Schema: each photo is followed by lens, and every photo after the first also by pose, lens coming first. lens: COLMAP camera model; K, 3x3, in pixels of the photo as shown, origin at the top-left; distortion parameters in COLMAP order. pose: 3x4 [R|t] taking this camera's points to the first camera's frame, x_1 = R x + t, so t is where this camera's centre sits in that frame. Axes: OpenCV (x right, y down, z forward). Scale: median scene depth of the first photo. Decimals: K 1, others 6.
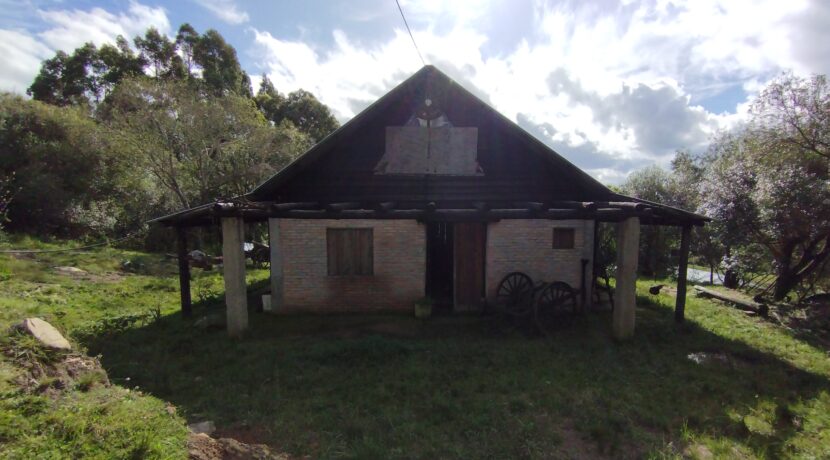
lens RADIAL K [[366.3, 0, 429.9], [0, 366.3, 243.1], [0, 0, 1]] dist [0.001074, 0.000081]
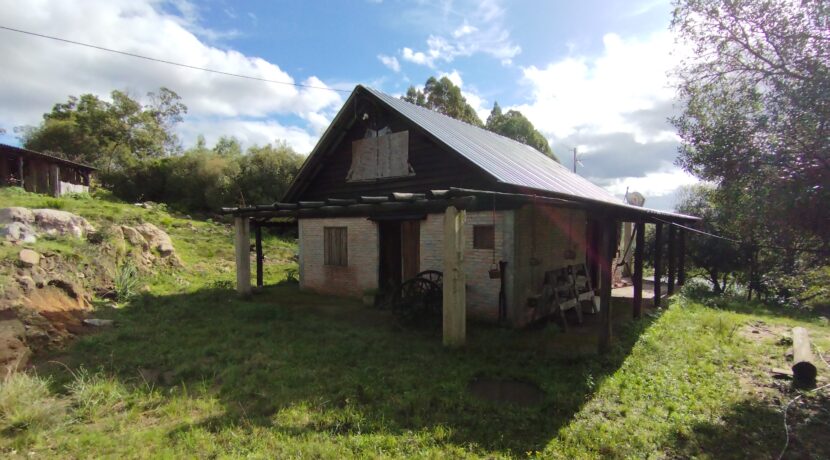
lens RADIAL K [[383.5, 0, 415.0], [0, 383.5, 230.0], [0, 0, 1]] dist [0.000761, 0.000013]
pose [[0.766181, 0.000421, -0.642625, 0.830893], [-0.057524, 0.996030, -0.067932, 0.043227], [0.640045, 0.089014, 0.763164, 0.186022]]
